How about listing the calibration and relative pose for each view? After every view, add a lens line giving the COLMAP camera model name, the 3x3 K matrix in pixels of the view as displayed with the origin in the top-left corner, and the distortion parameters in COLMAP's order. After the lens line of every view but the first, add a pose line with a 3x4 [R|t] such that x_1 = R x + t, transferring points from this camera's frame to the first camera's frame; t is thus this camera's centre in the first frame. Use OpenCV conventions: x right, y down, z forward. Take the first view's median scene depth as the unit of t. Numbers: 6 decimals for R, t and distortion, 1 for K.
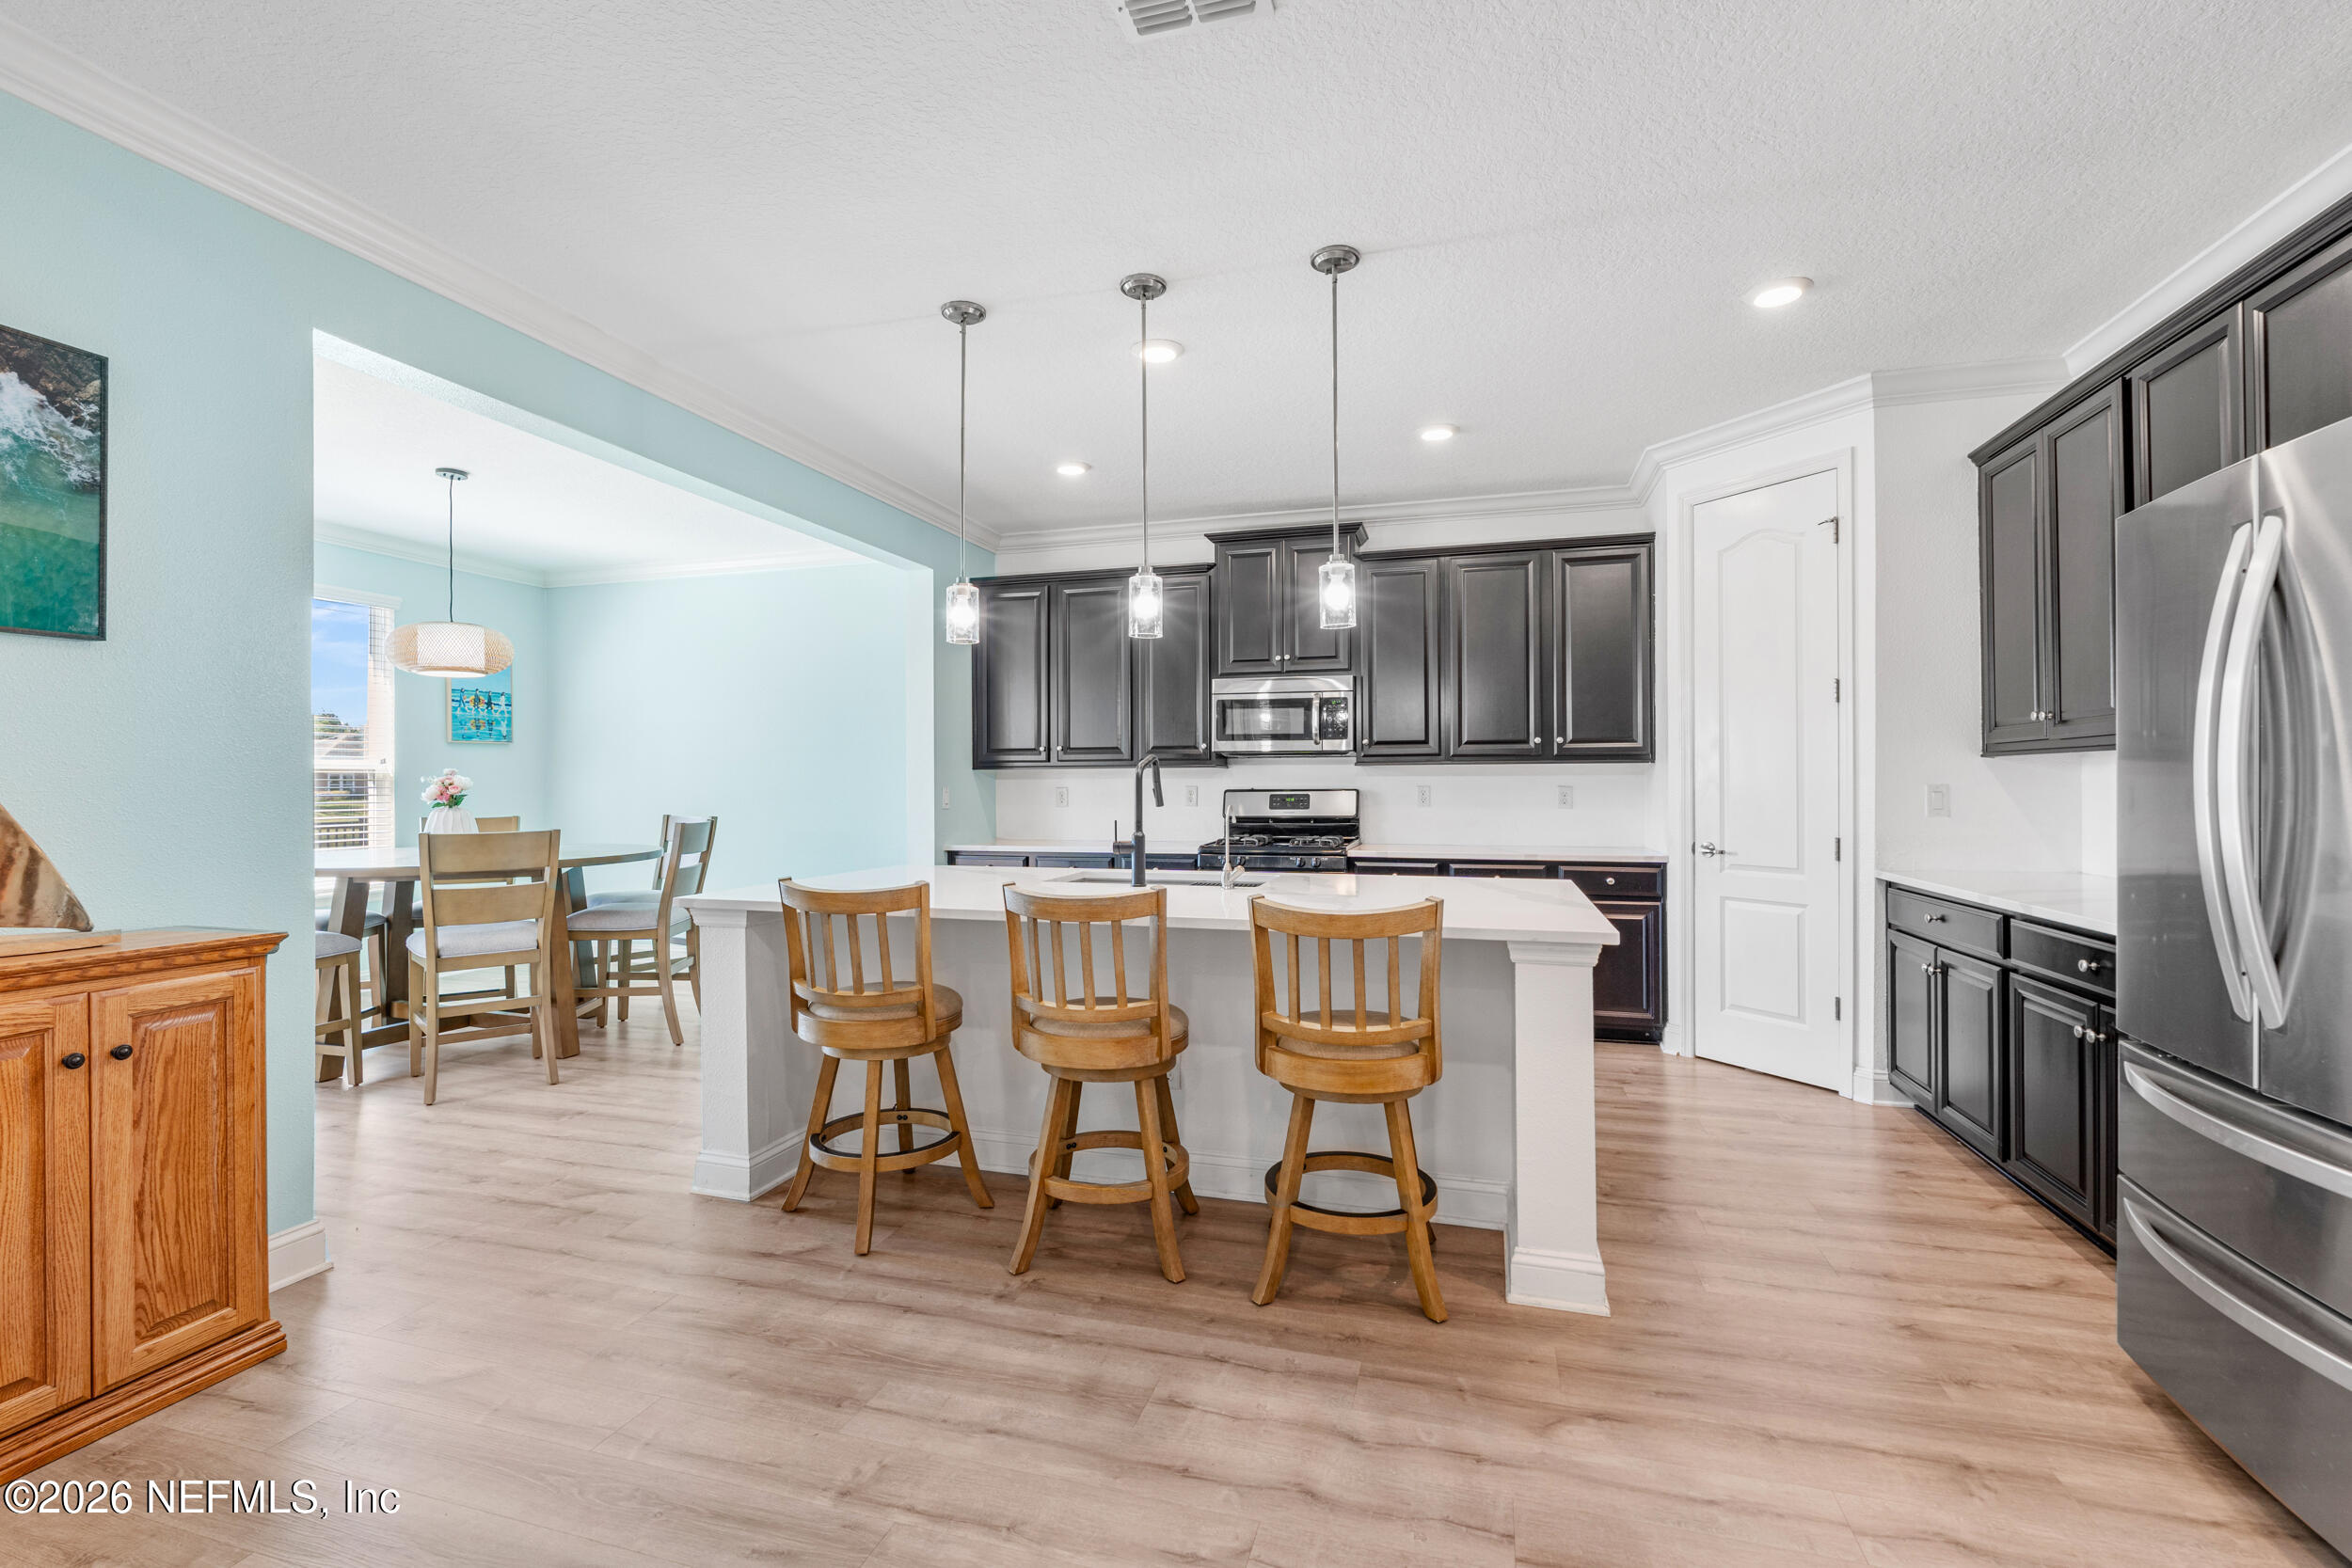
lens RADIAL K [[1043.5, 0, 1175.1], [0, 1043.5, 785.1], [0, 0, 1]] dist [-0.009176, -0.000038]
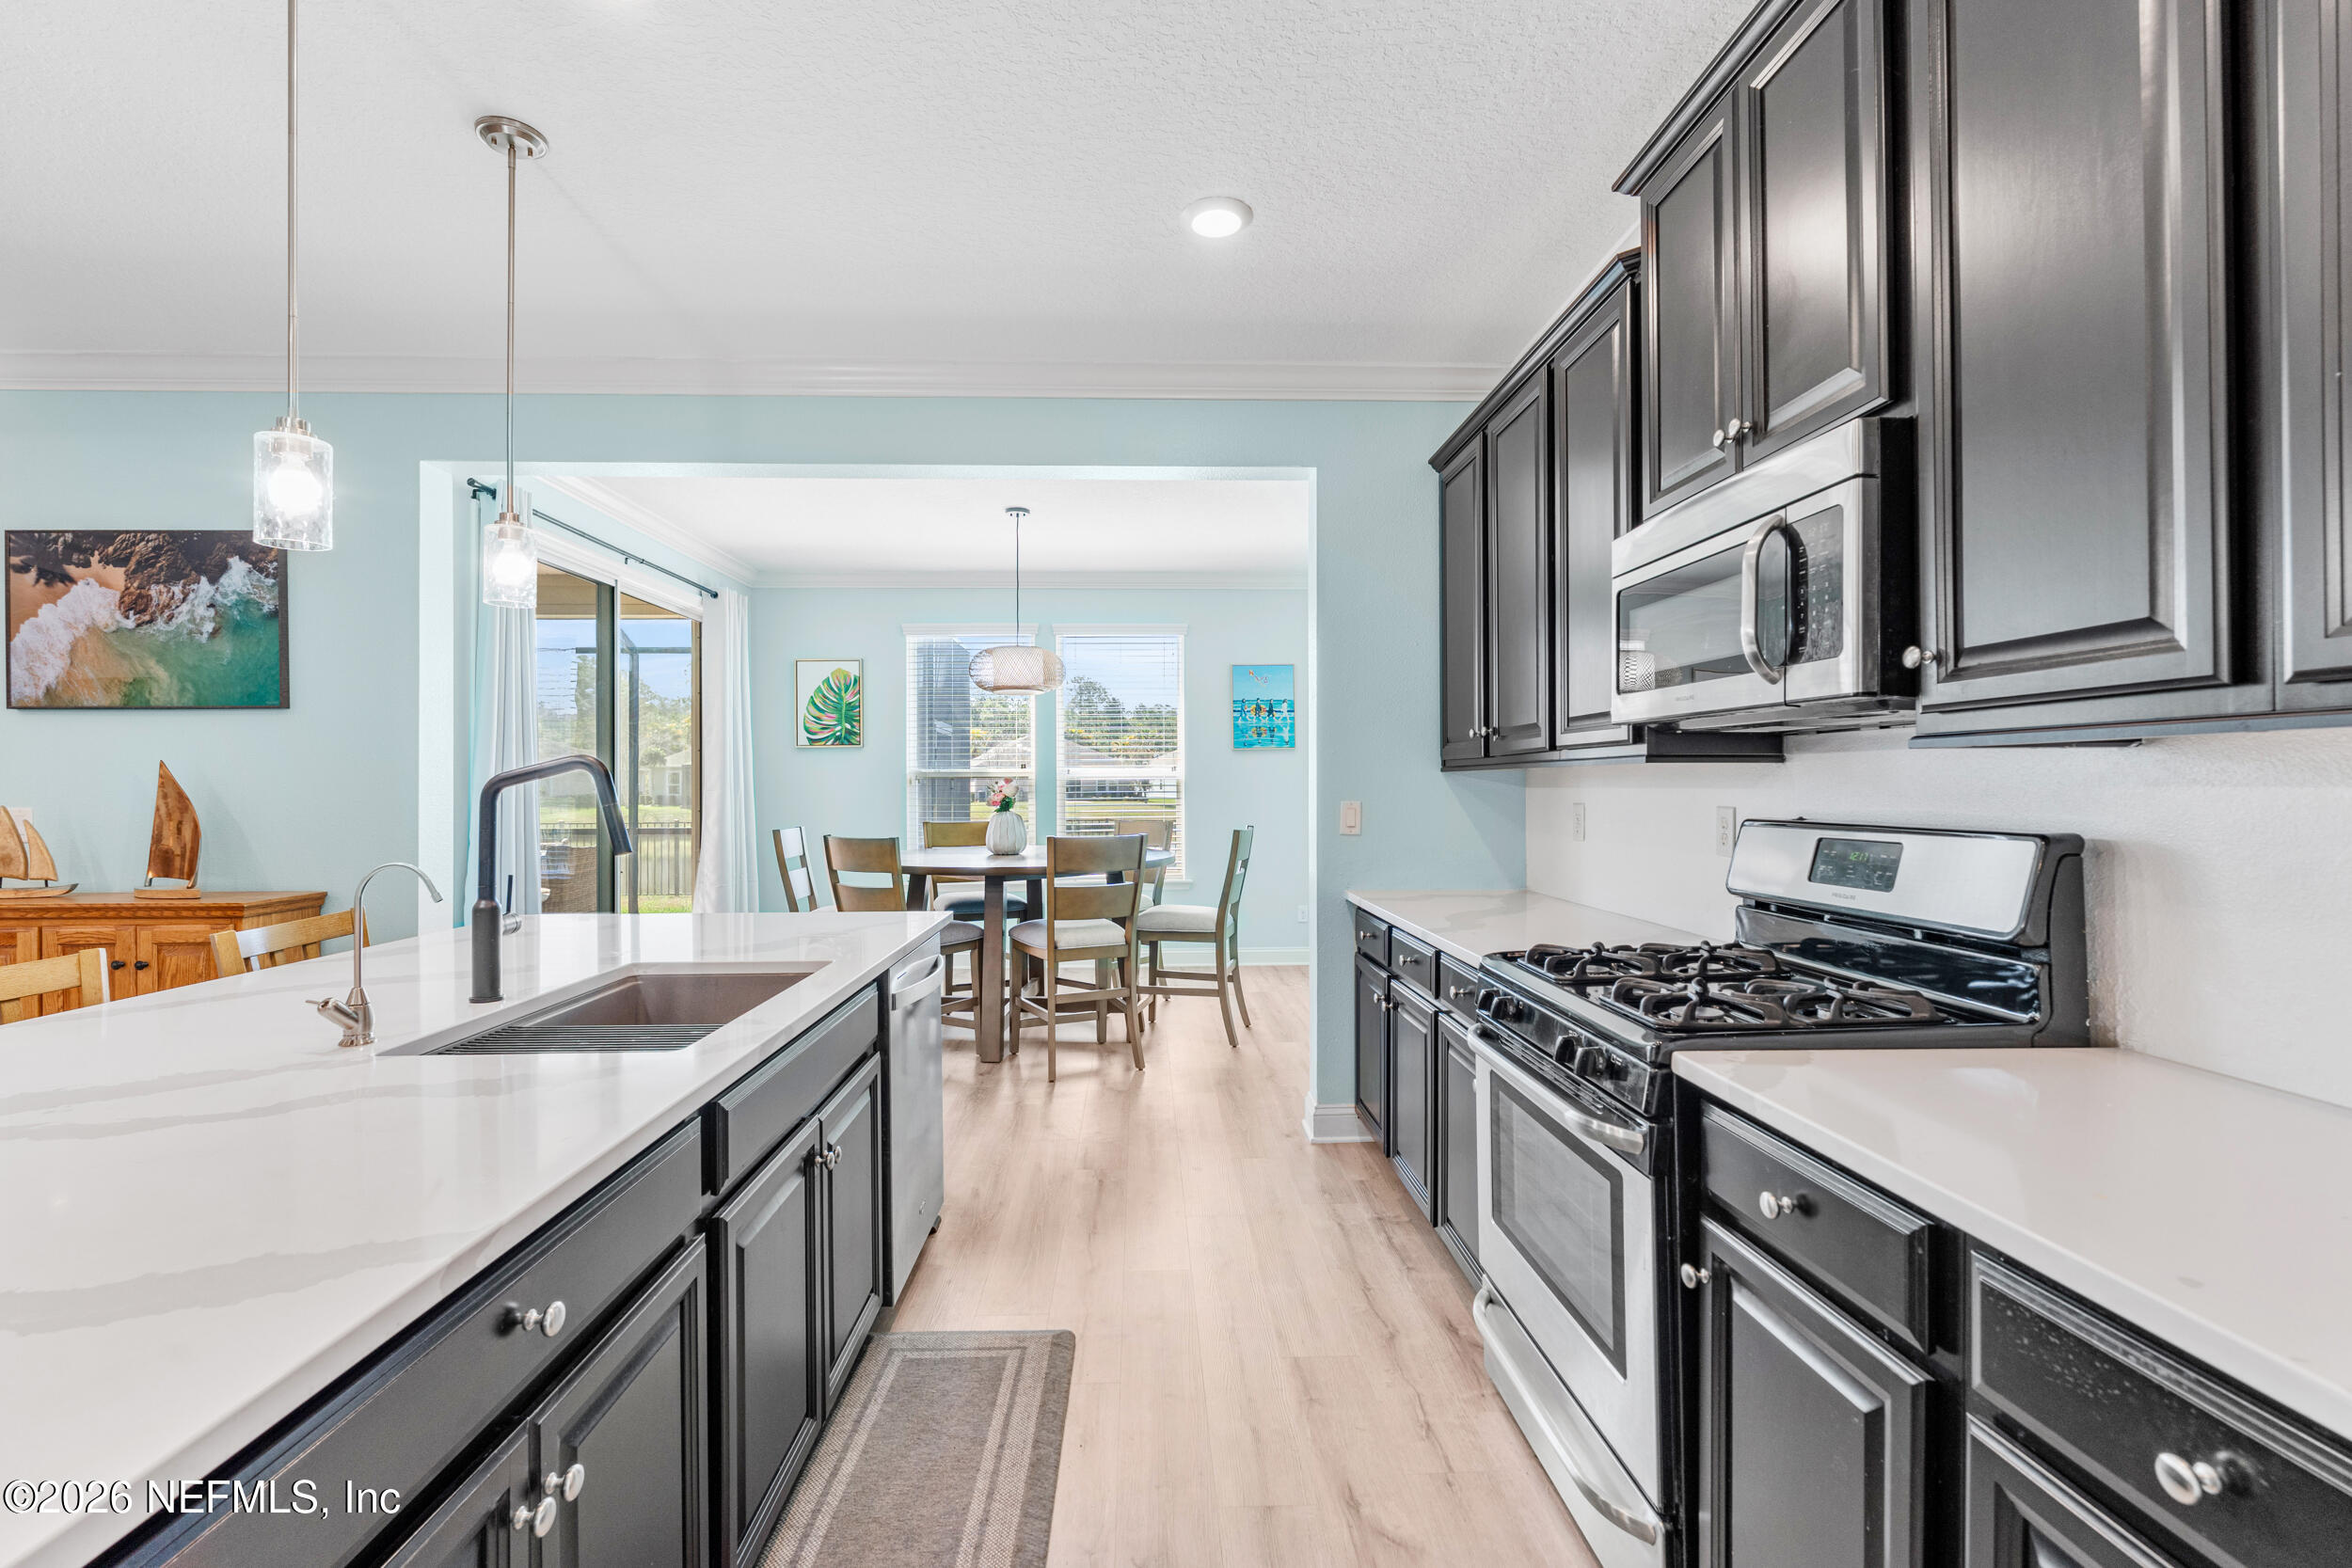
lens RADIAL K [[1043.5, 0, 1164.4], [0, 1043.5, 786.3], [0, 0, 1]] dist [-0.009176, -0.000038]
pose [[0.308478, 0.003575, -0.951225, 0.384968], [0.000675, 0.999992, 0.003978, -0.010691], [0.951231, -0.001870, 0.308473, 0.765865]]
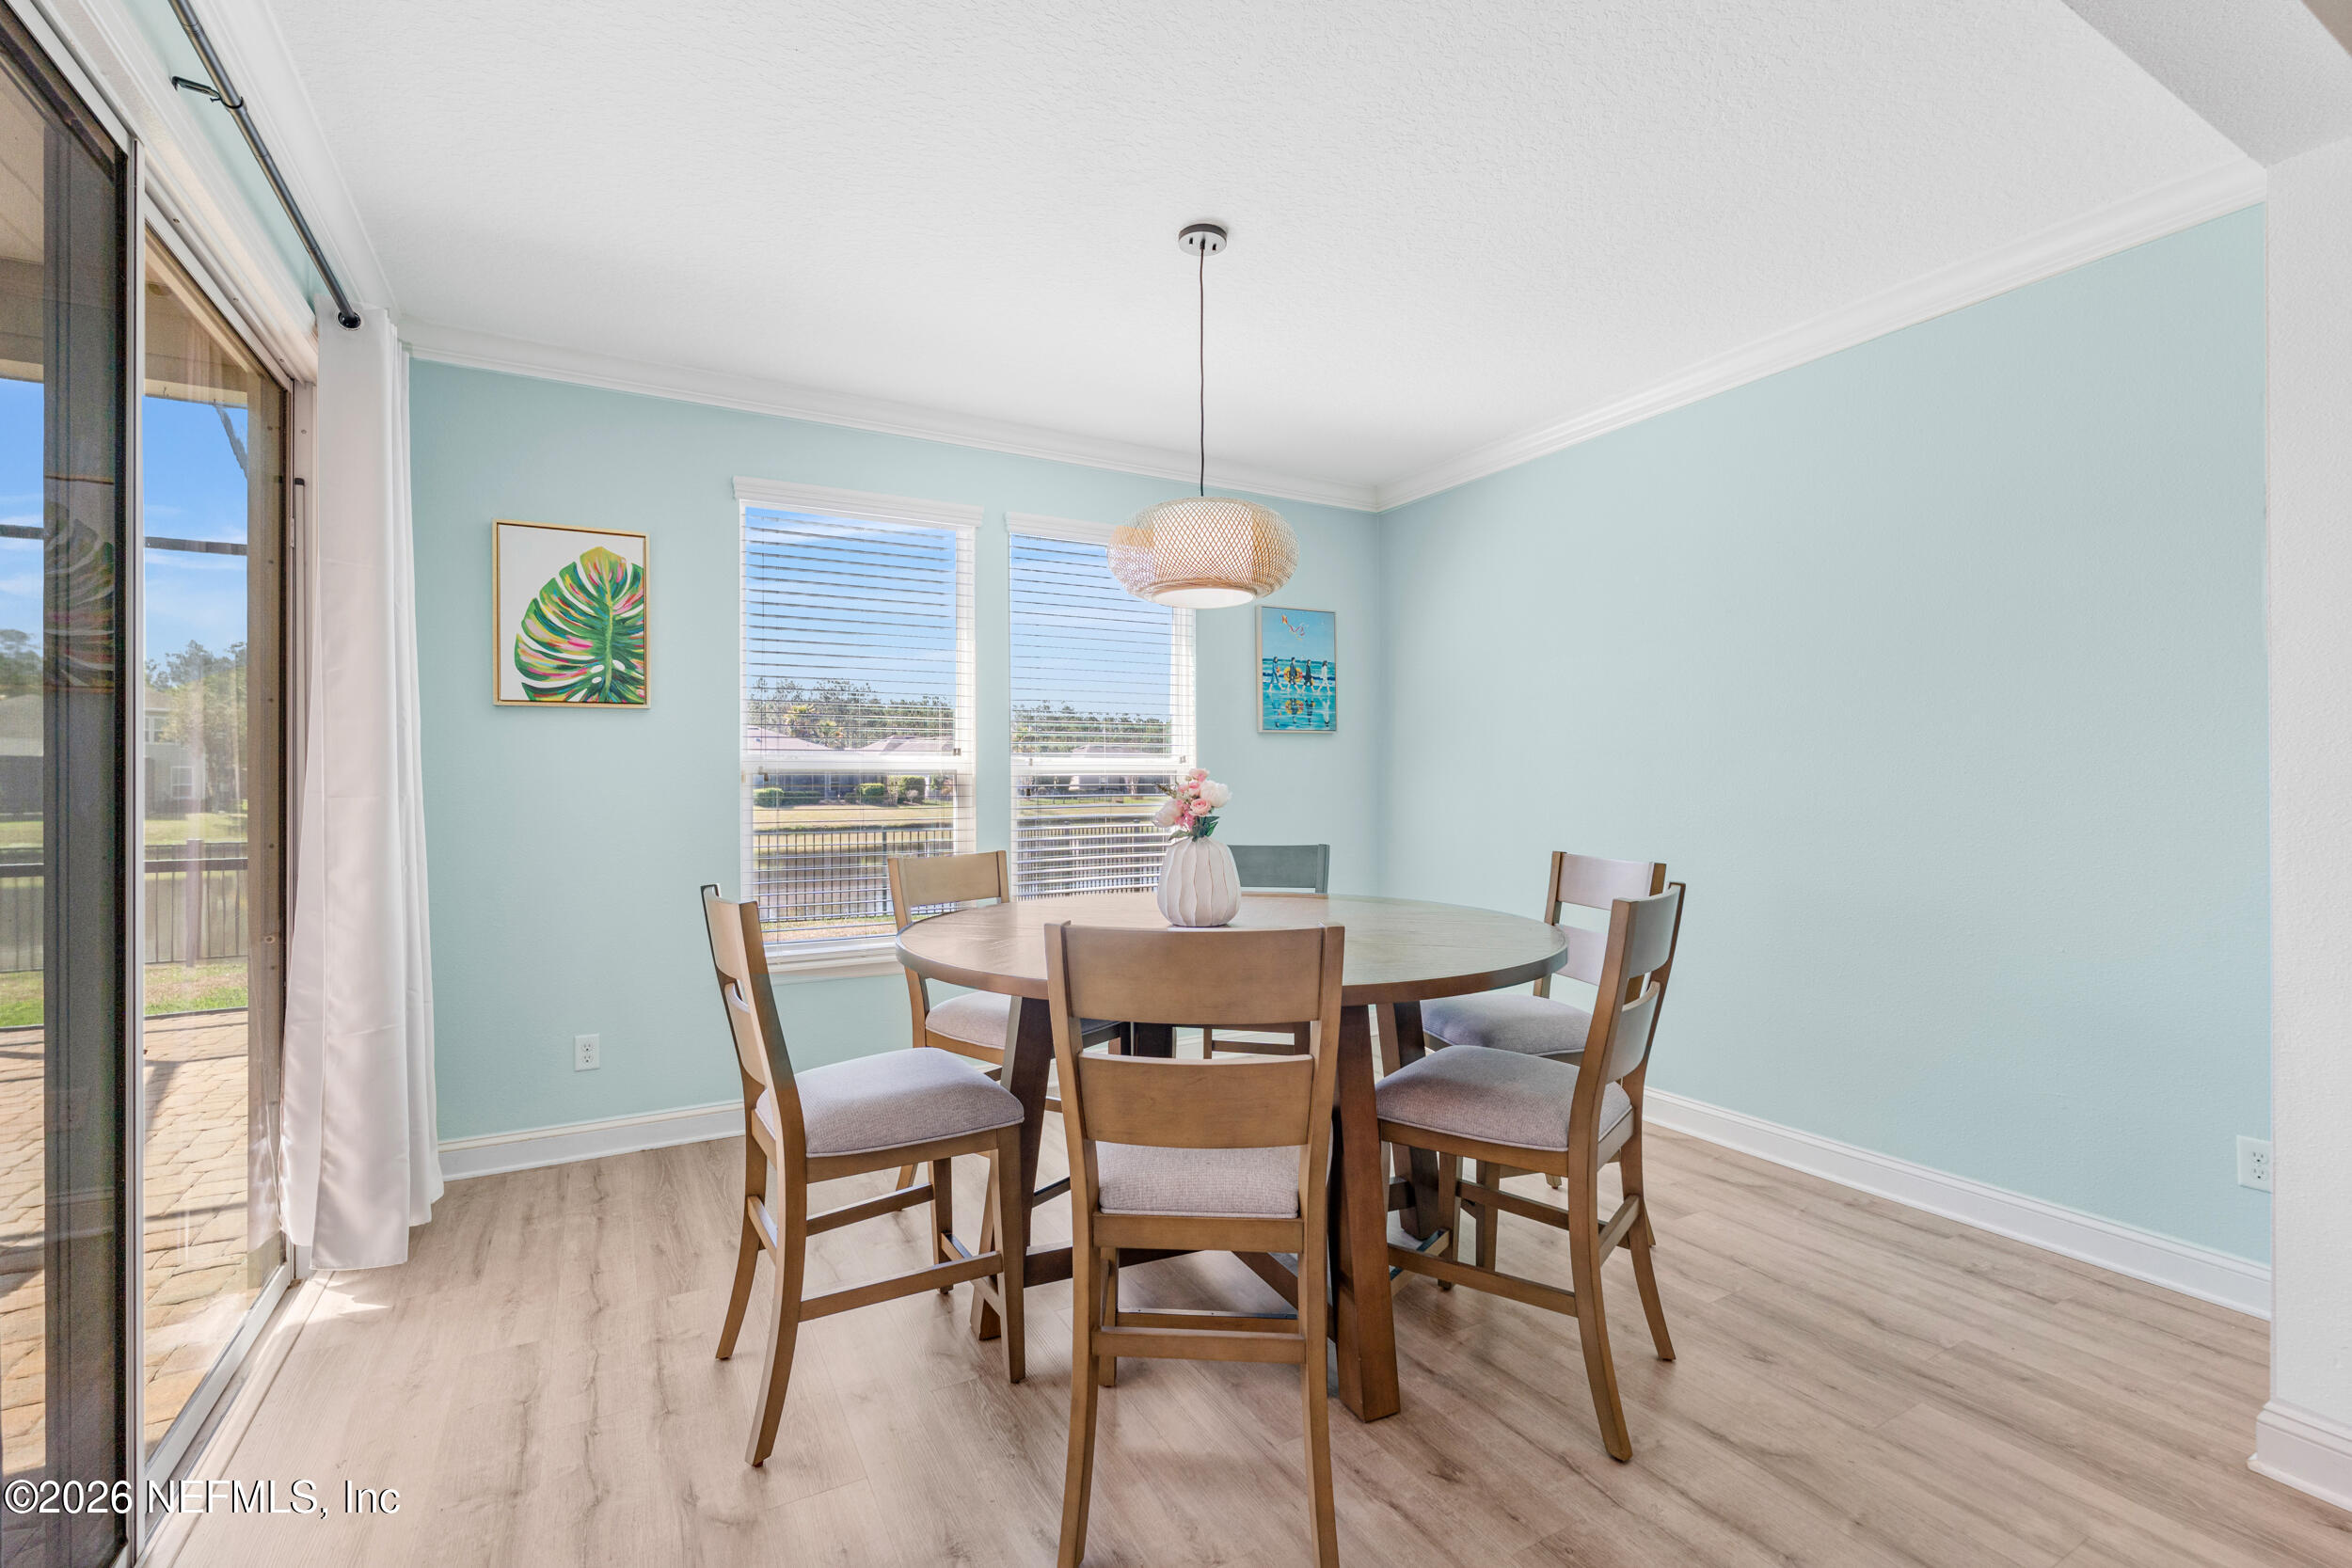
lens RADIAL K [[1043.5, 0, 1174.6], [0, 1043.5, 789.1], [0, 0, 1]] dist [-0.009176, -0.000038]
pose [[0.720929, 0.006417, -0.692980, -0.301292], [-0.002161, 0.999973, 0.007012, -0.008400], [0.693006, -0.003558, 0.720923, 0.552557]]
